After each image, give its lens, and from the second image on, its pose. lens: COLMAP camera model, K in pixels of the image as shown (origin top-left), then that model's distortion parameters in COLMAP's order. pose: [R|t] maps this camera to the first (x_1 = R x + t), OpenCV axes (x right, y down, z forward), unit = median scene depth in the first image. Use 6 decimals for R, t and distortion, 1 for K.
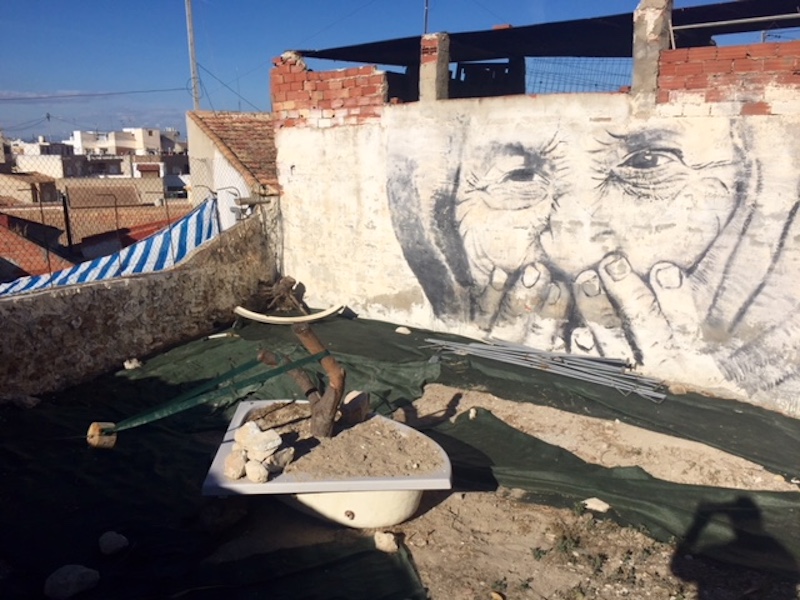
lens RADIAL K [[677.0, 0, 400.7], [0, 677.0, 298.5], [0, 0, 1]] dist [-0.011589, -0.009271]
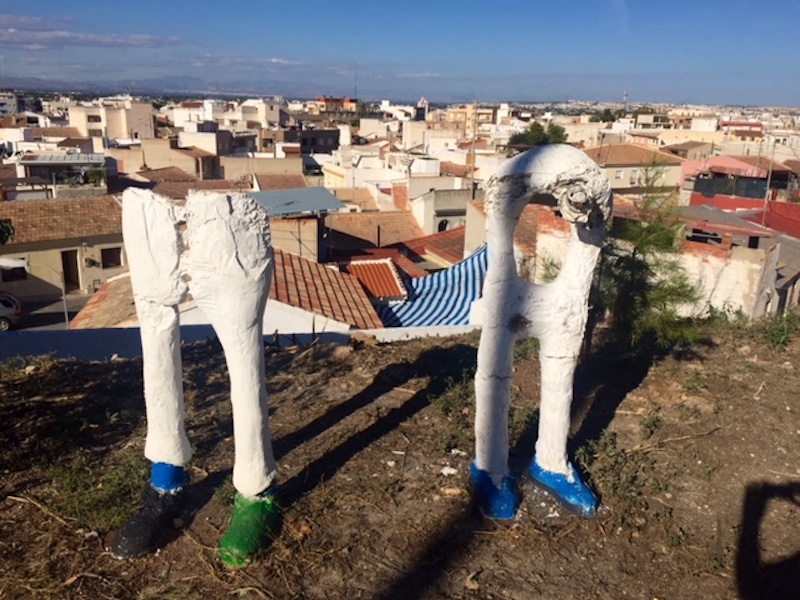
lens RADIAL K [[677.0, 0, 398.3], [0, 677.0, 300.8], [0, 0, 1]] dist [-0.011589, -0.009271]
pose [[0.995669, 0.046369, -0.080585, -0.062949], [-0.039996, 0.996075, 0.078967, -0.021815], [0.083931, -0.075402, 0.993615, -0.212337]]
